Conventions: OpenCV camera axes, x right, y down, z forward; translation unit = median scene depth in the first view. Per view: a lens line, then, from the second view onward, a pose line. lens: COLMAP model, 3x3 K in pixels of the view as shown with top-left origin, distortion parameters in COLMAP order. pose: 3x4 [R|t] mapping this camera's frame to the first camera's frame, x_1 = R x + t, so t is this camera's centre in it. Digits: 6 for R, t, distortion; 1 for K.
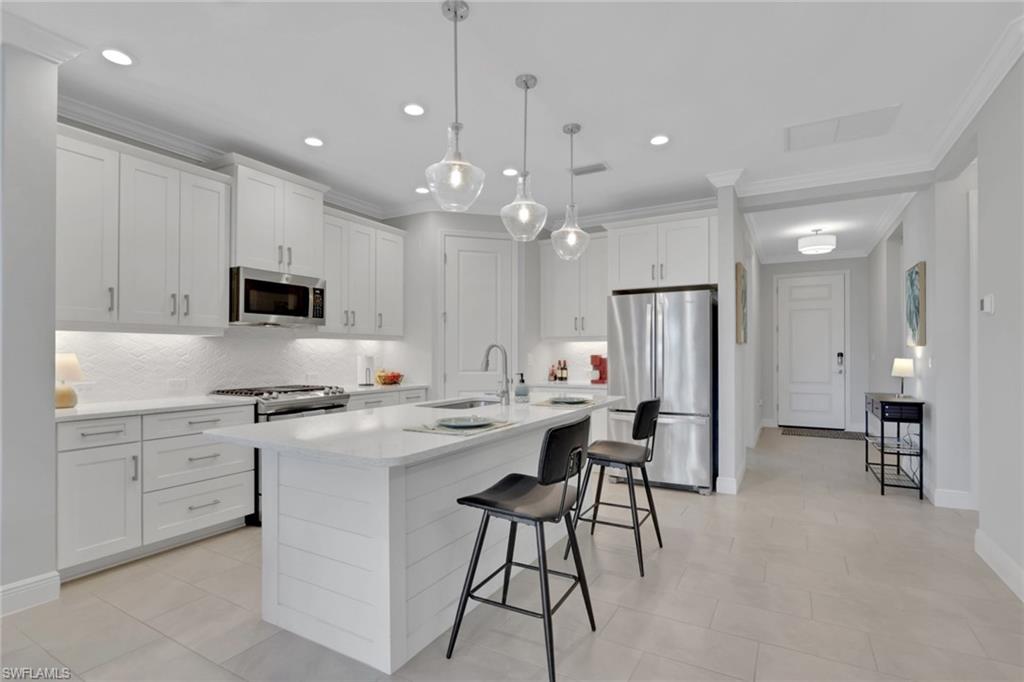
lens RADIAL K [[499.0, 0, 502.3], [0, 499.0, 350.8], [0, 0, 1]] dist [0.003417, -0.000881]
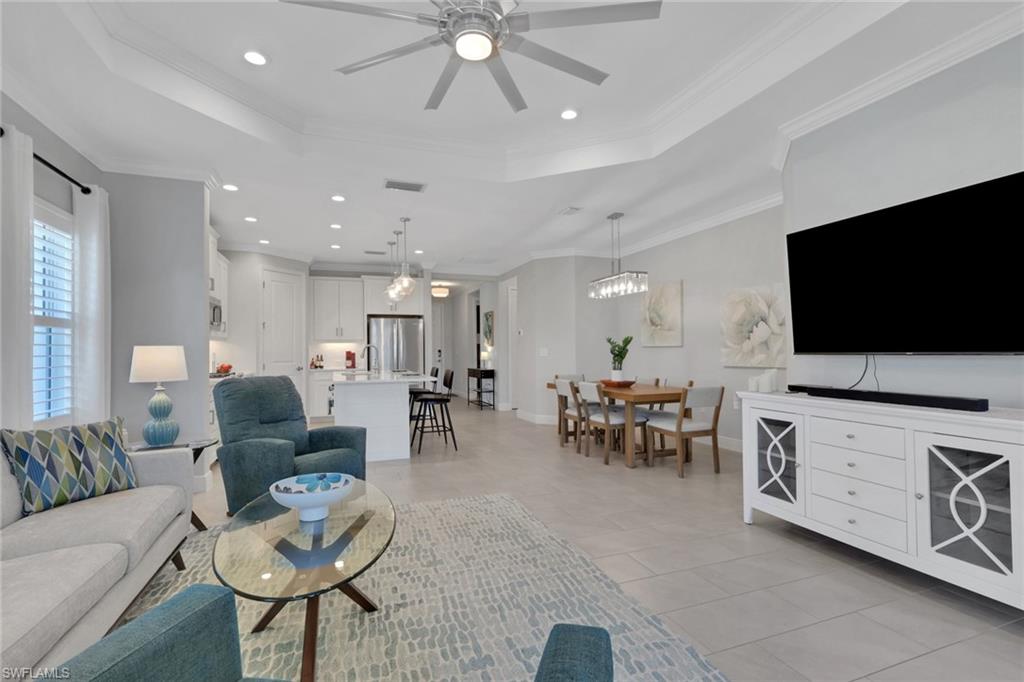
lens RADIAL K [[499.0, 0, 507.3], [0, 499.0, 345.4], [0, 0, 1]] dist [0.003417, -0.000881]
pose [[0.642888, 0.003884, 0.765951, -0.847127], [0.002188, 0.999974, -0.006907, 0.002292], [-0.765957, 0.006117, 0.642862, -0.523304]]
